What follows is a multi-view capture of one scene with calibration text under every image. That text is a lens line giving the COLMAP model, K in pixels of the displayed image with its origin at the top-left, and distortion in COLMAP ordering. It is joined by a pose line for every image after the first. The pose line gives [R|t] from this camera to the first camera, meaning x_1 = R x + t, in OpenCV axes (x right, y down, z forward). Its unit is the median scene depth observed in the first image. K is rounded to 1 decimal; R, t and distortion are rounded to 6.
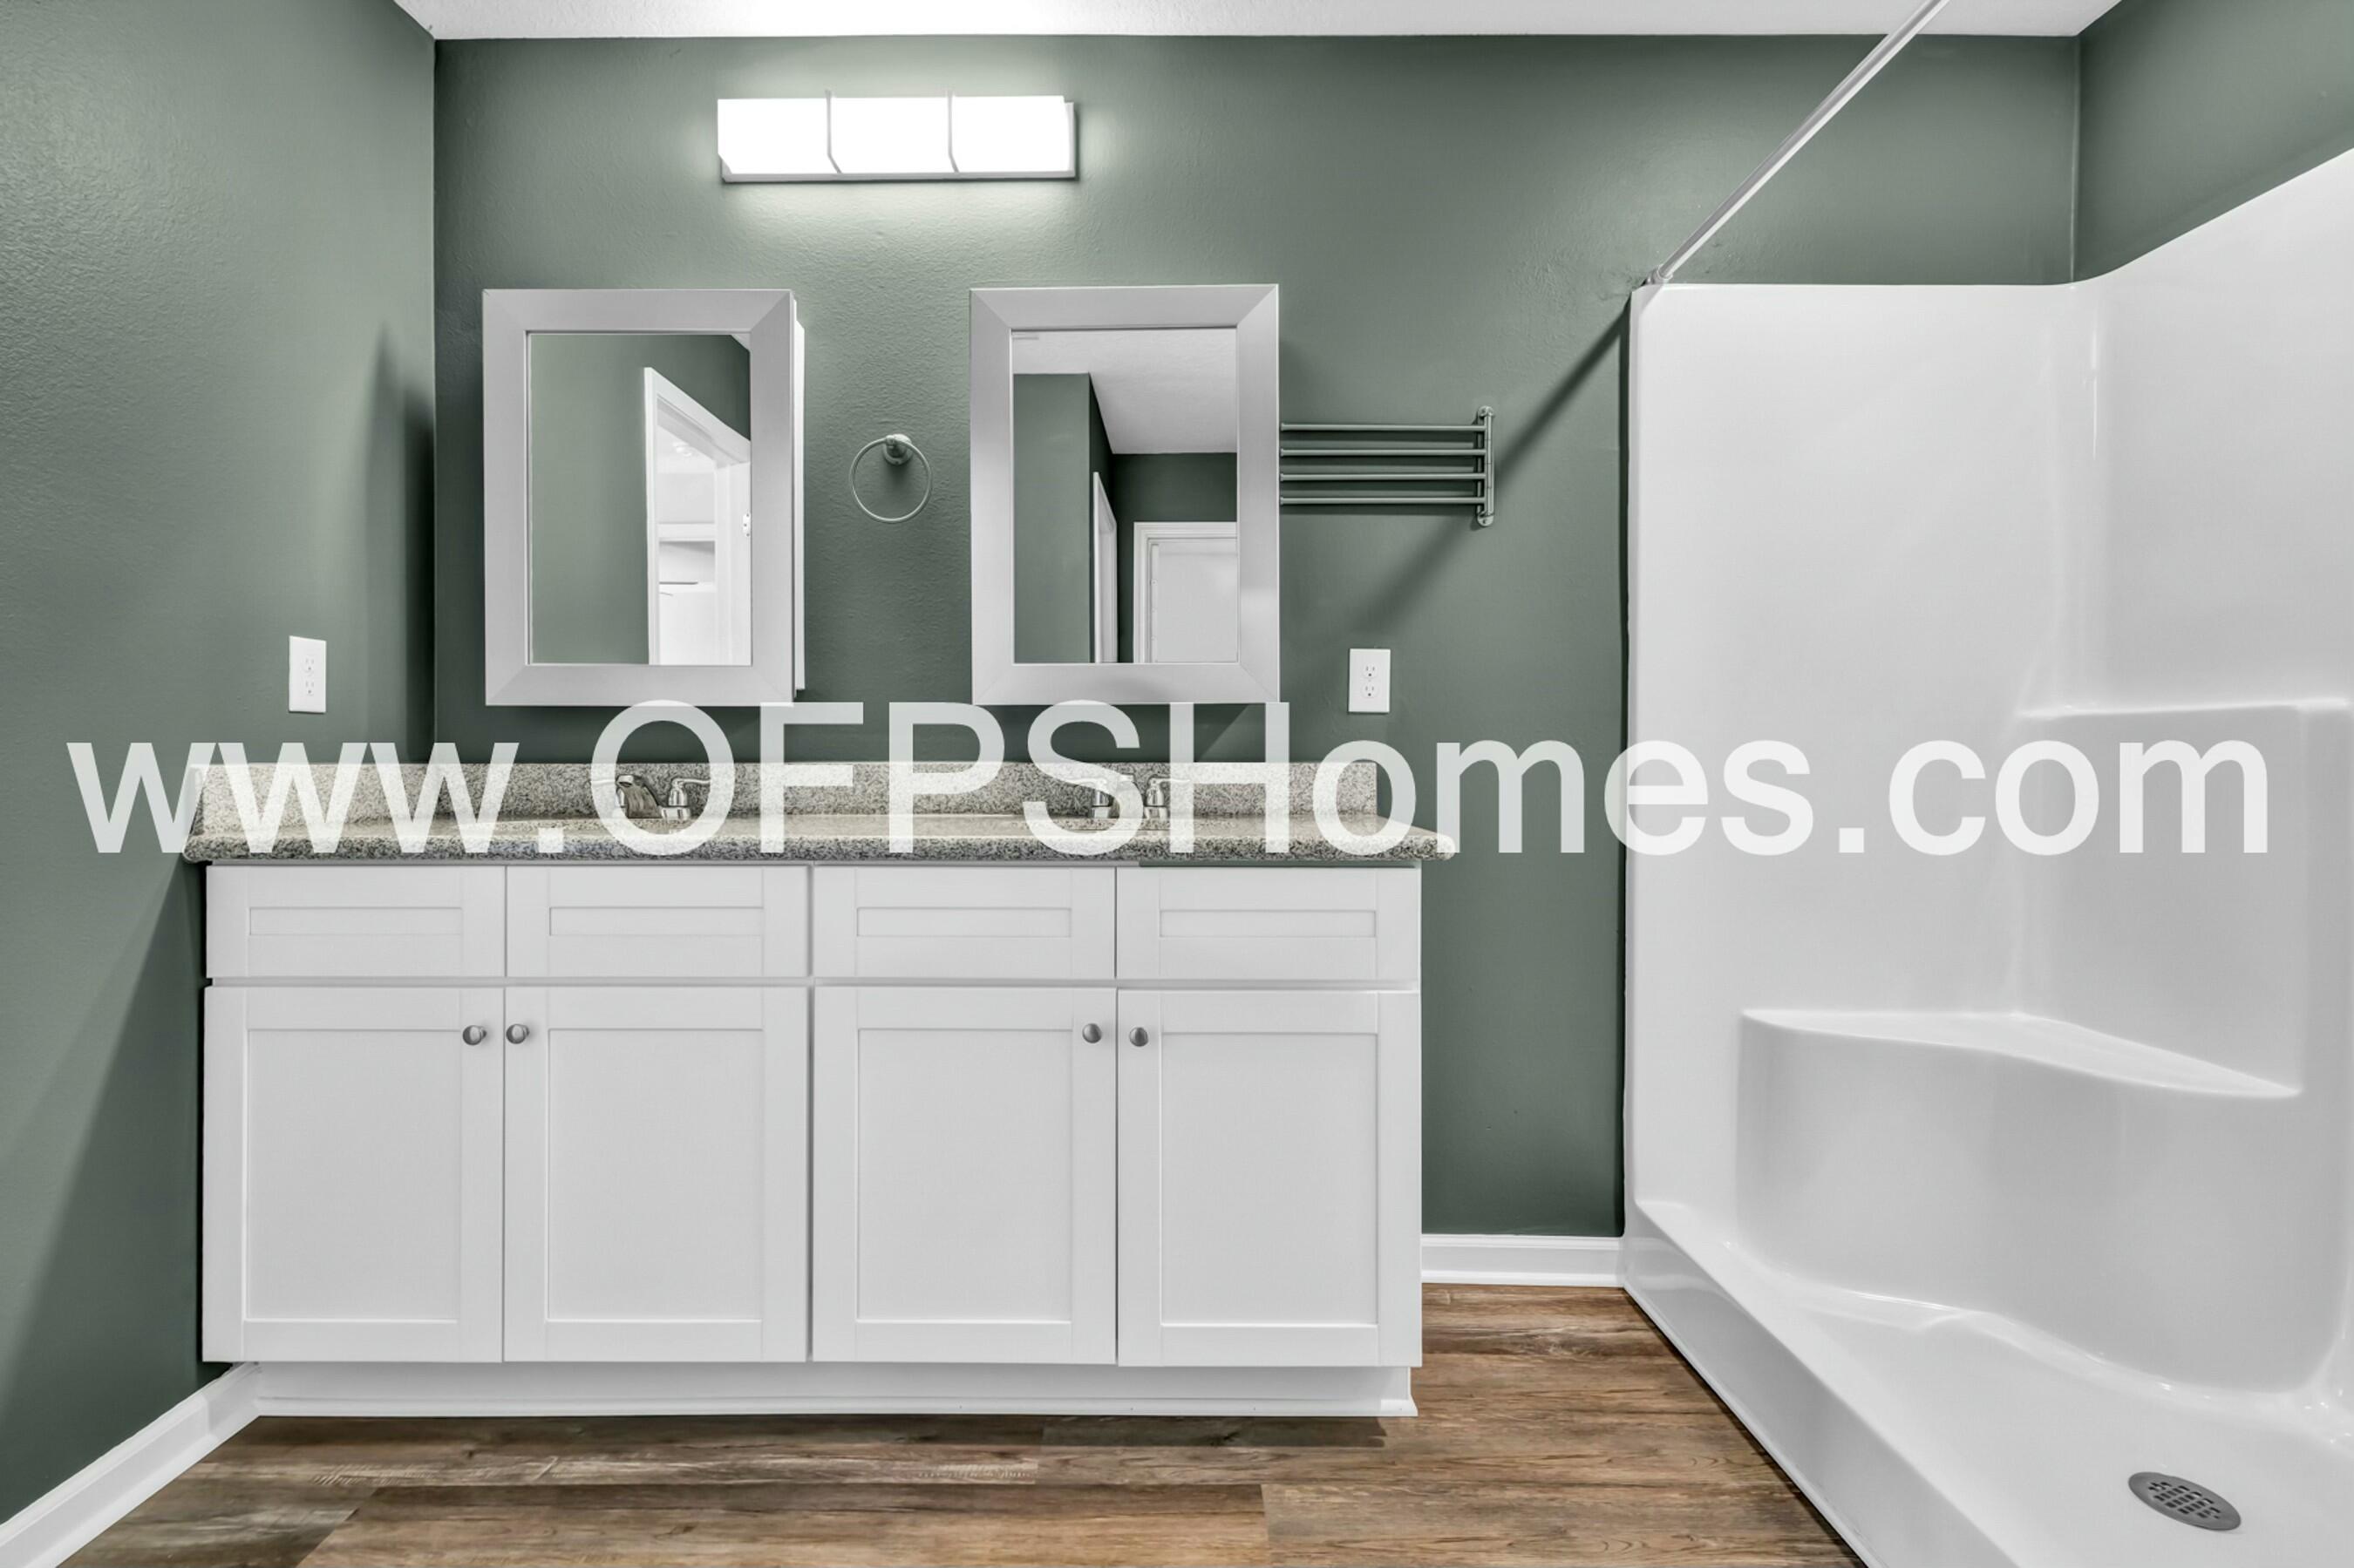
lens RADIAL K [[1088.5, 0, 1170.9], [0, 1088.5, 773.2], [0, 0, 1]] dist [-0.000433, -0.000555]
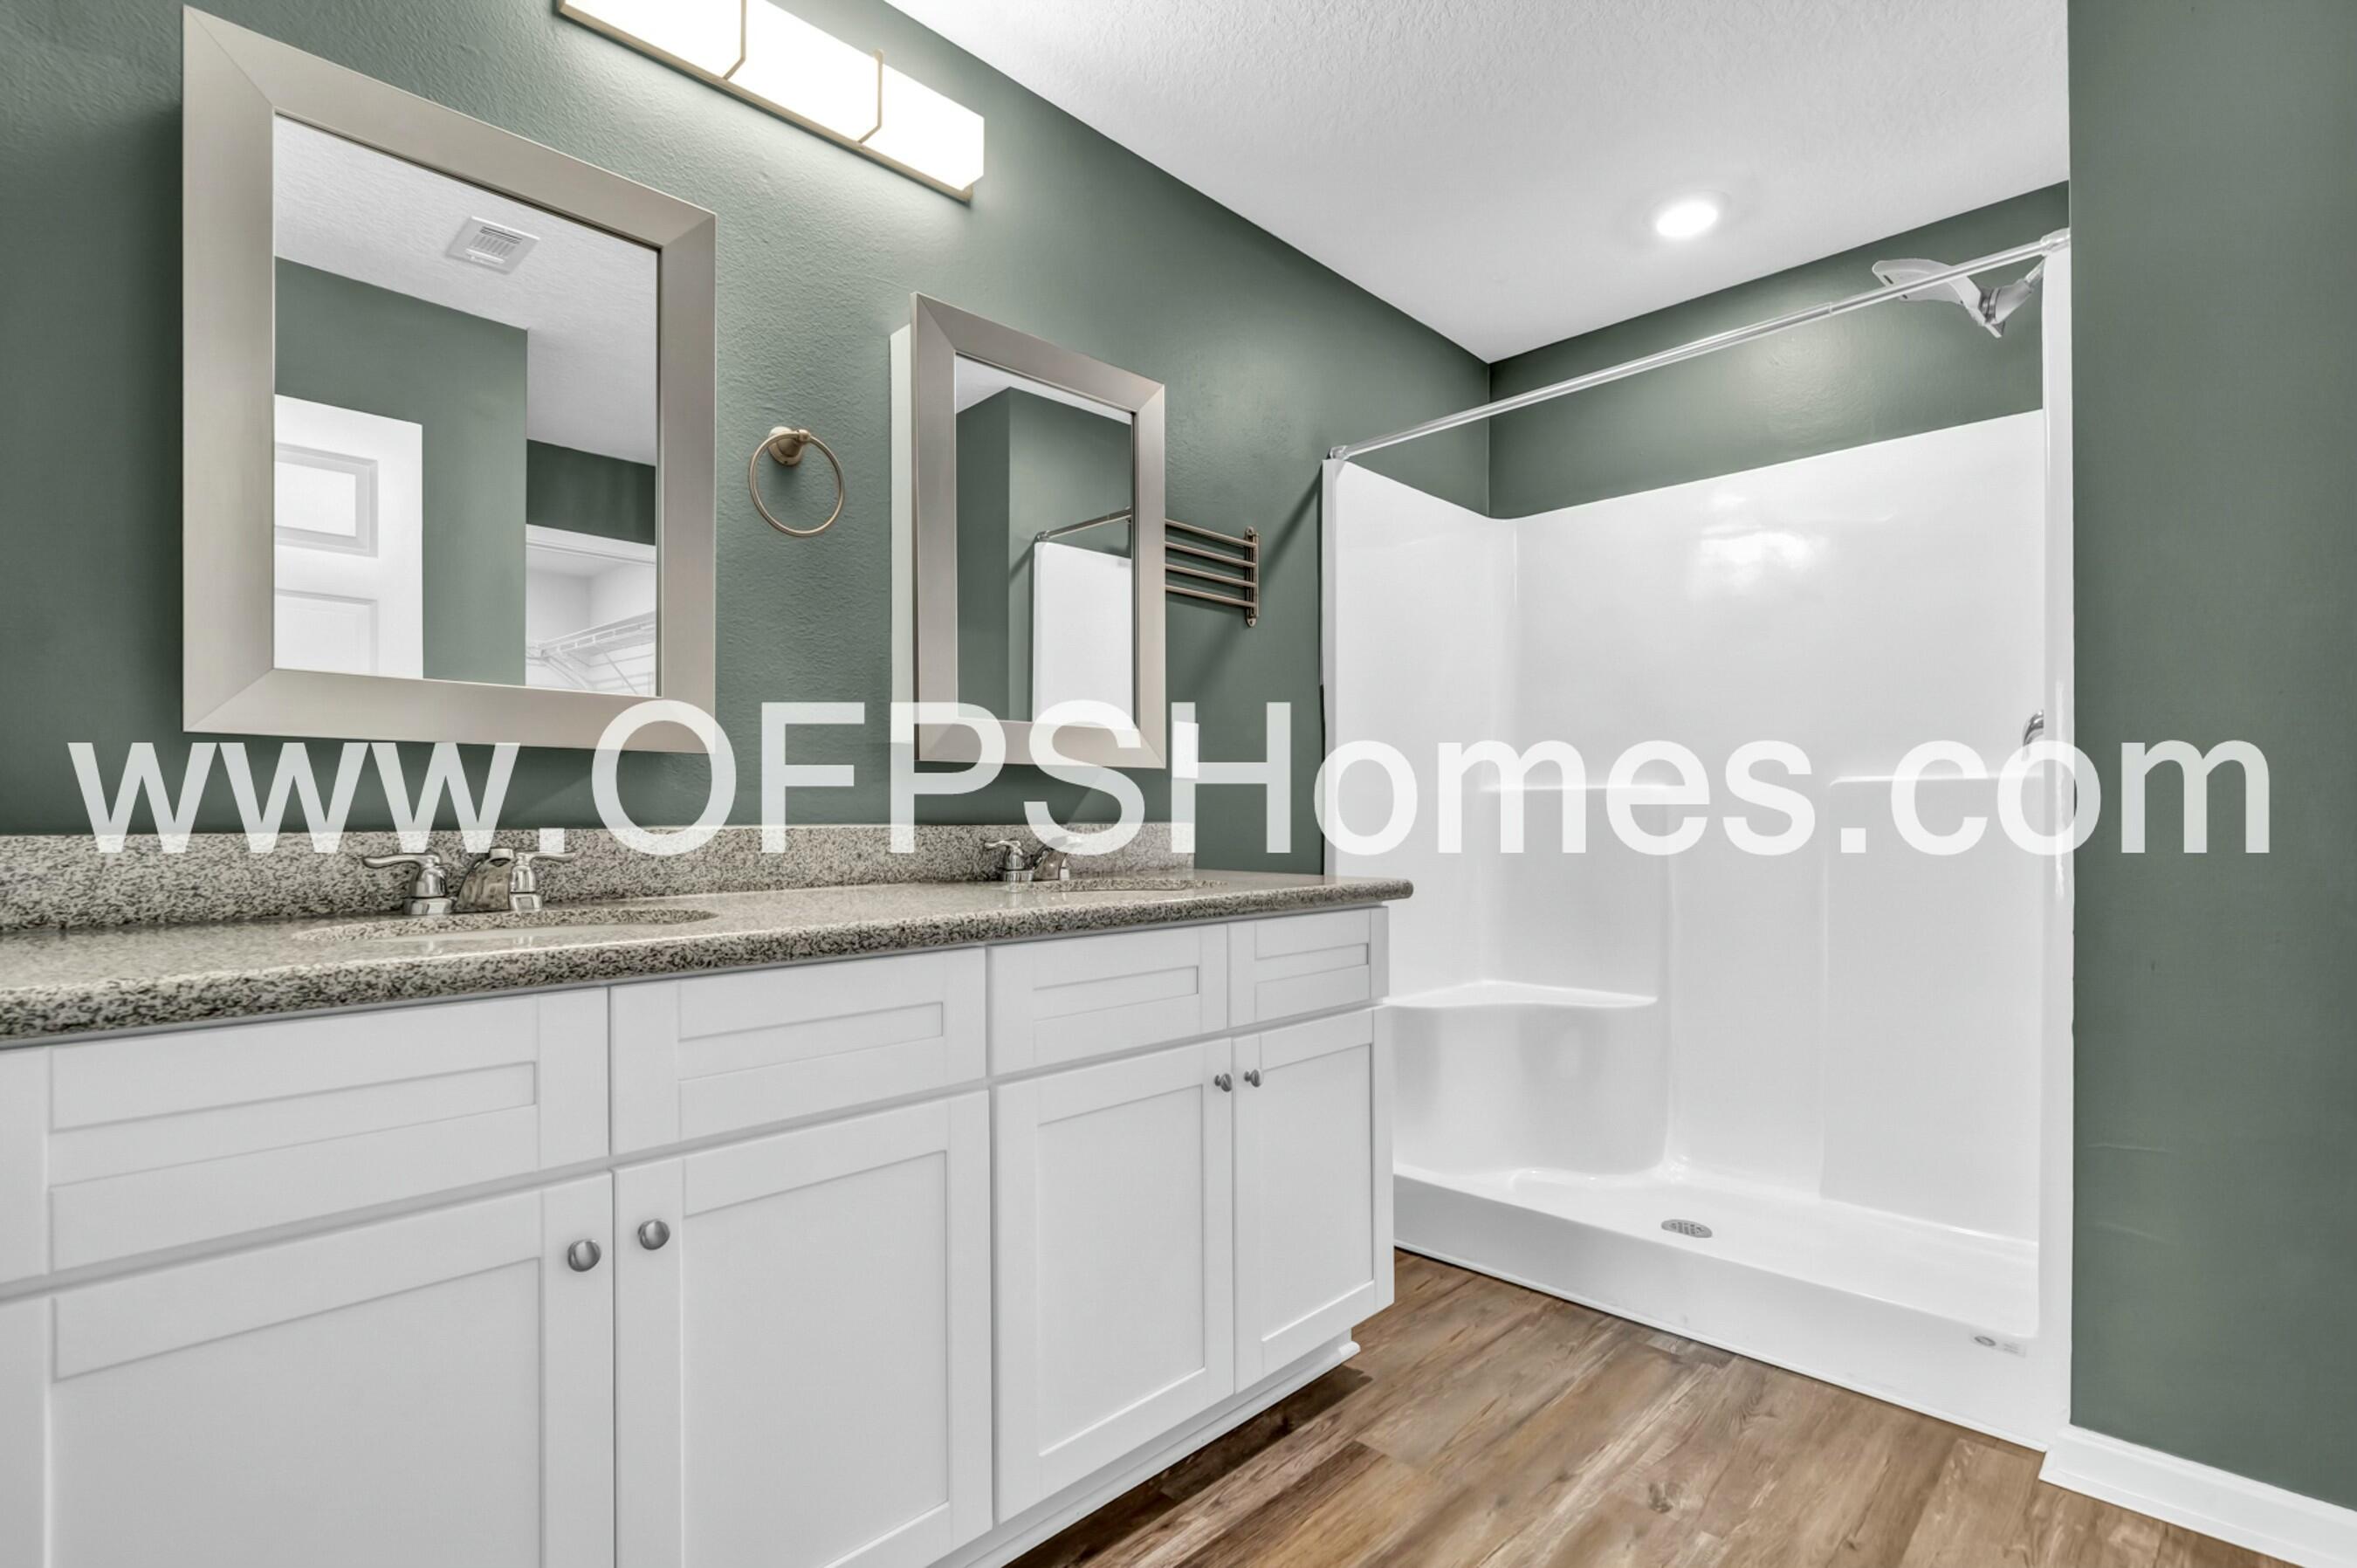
lens RADIAL K [[1088.7, 0, 1179.2], [0, 1088.7, 816.1], [0, 0, 1]] dist [0.001265, 0.000044]
pose [[0.697702, -0.001340, 0.716387, -0.790318], [0.011702, 0.999886, -0.009527, -0.007581], [-0.716292, 0.015031, 0.697638, 0.273097]]
